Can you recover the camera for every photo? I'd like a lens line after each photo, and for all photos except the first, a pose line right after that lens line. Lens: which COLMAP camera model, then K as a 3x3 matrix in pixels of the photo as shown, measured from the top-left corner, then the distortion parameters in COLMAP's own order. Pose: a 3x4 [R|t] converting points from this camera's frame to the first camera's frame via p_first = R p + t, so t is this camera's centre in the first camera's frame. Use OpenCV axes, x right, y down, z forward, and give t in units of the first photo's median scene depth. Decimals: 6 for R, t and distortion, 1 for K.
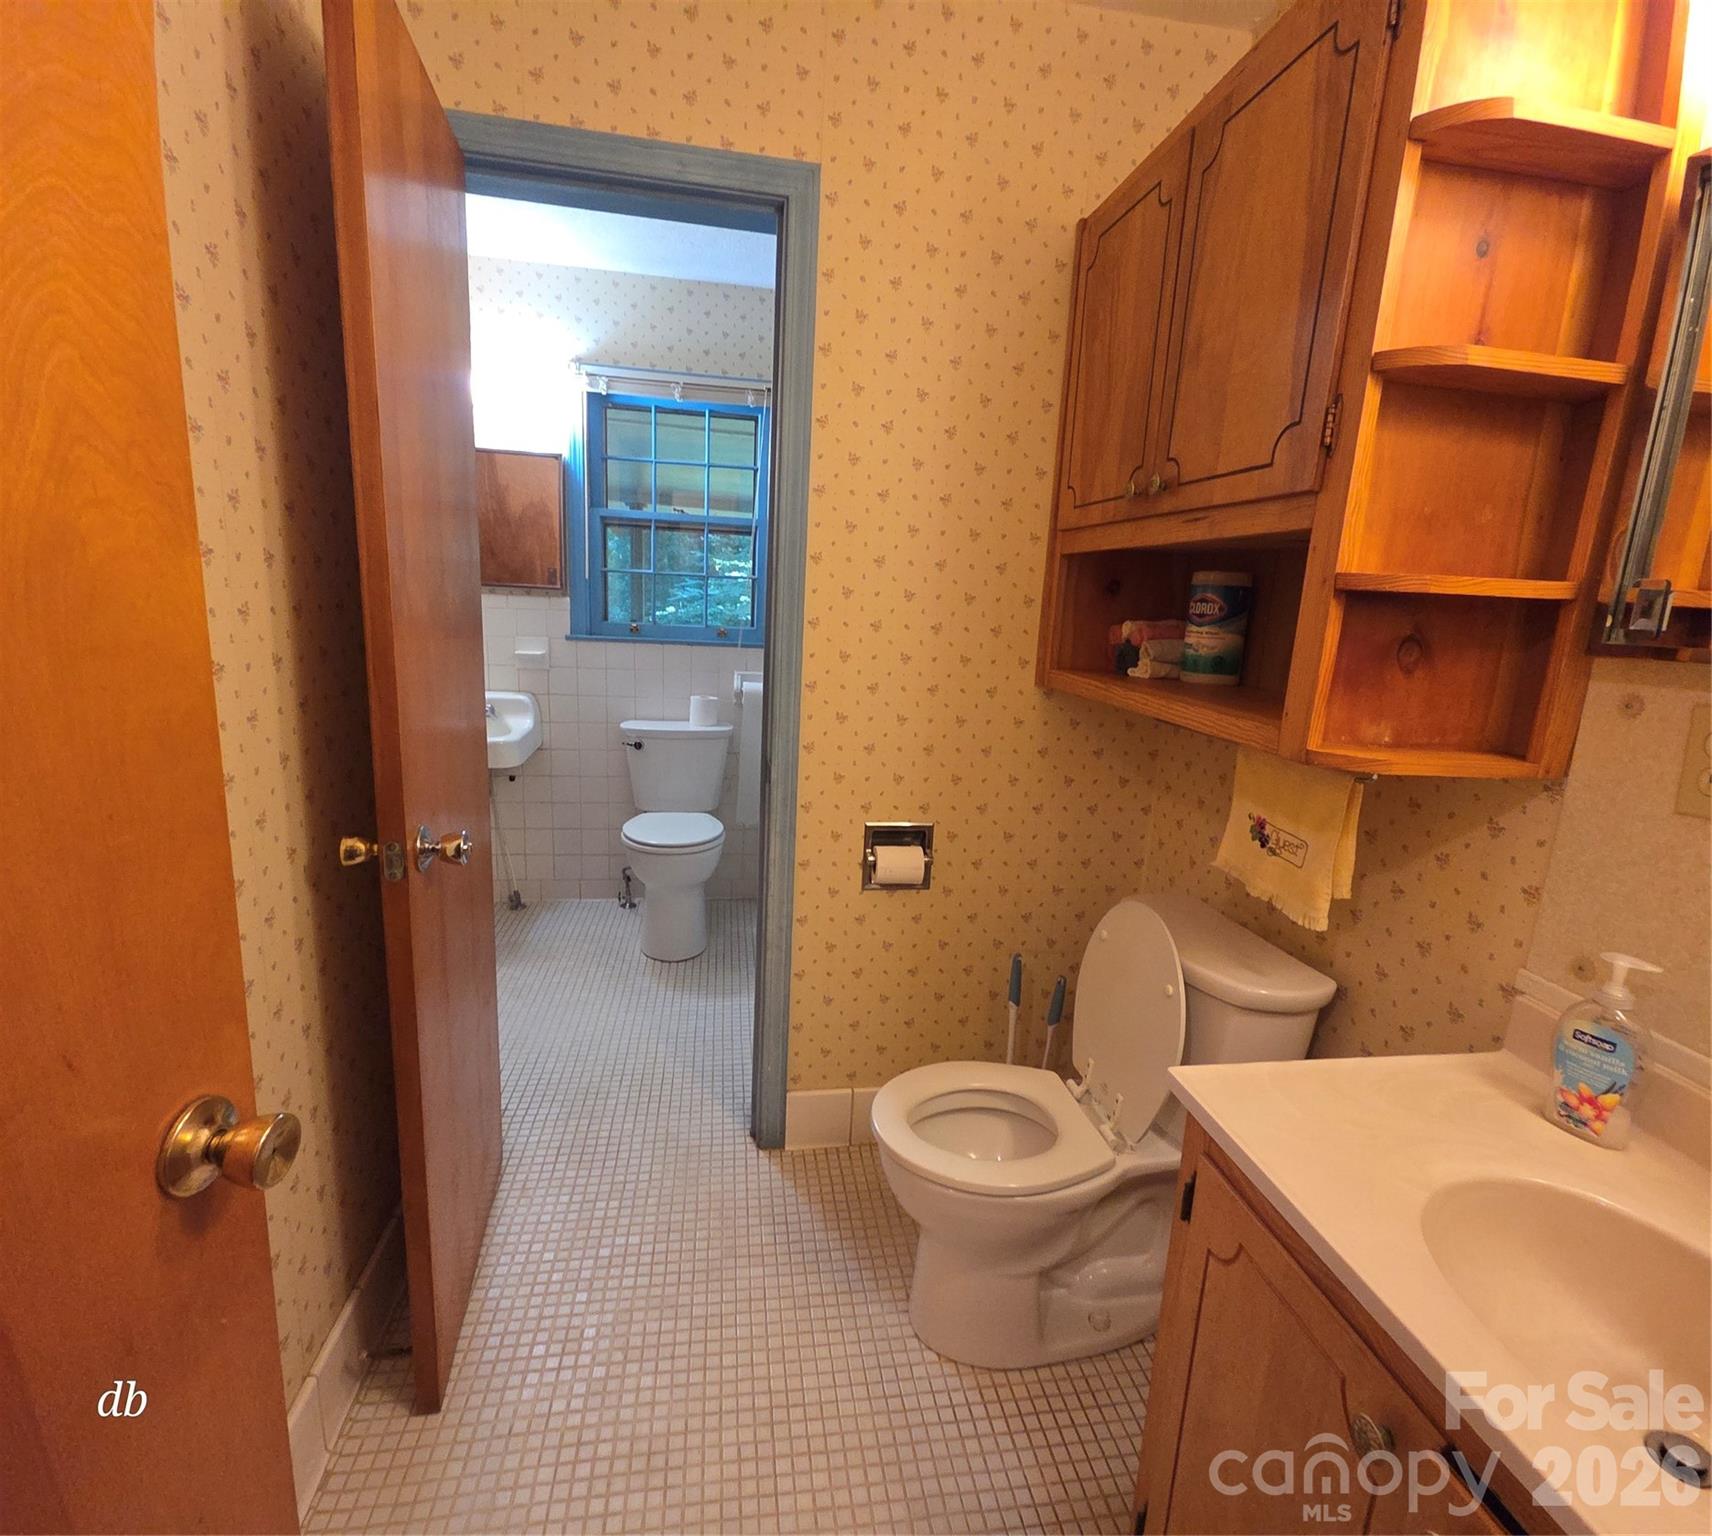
lens RADIAL K [[827.9, 0, 859.8], [0, 827.9, 757.0], [0, 0, 1]] dist [0.029595, 0.000168]
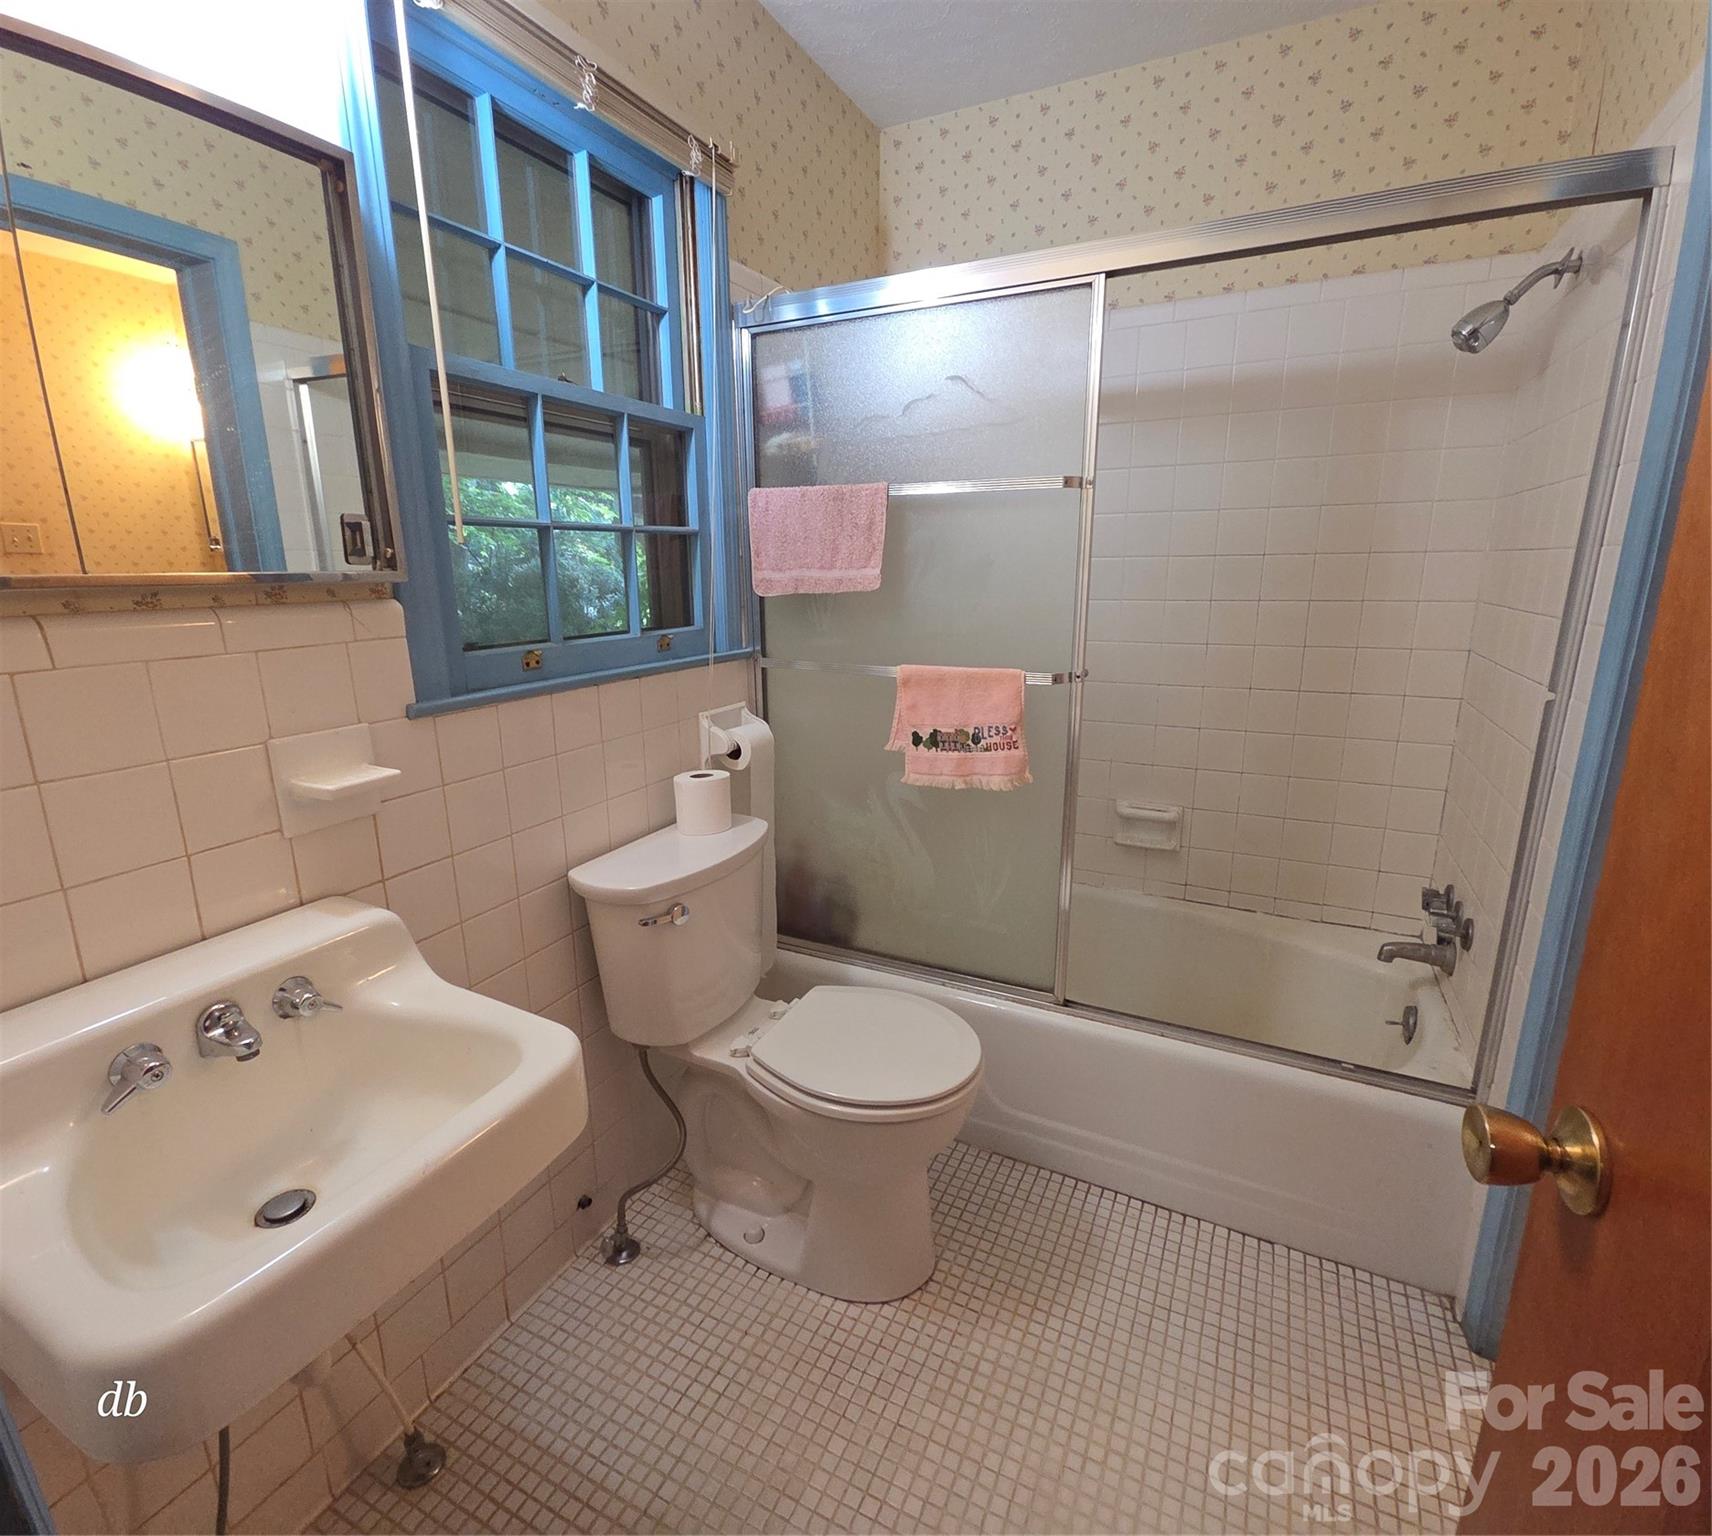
lens RADIAL K [[827.9, 0, 859.8], [0, 827.9, 757.0], [0, 0, 1]] dist [0.029595, 0.000168]
pose [[0.582929, -0.240143, 0.776225, -0.523791], [0.190529, 0.969090, 0.156728, -0.144345], [-0.789869, 0.056532, 0.610665, 0.625406]]
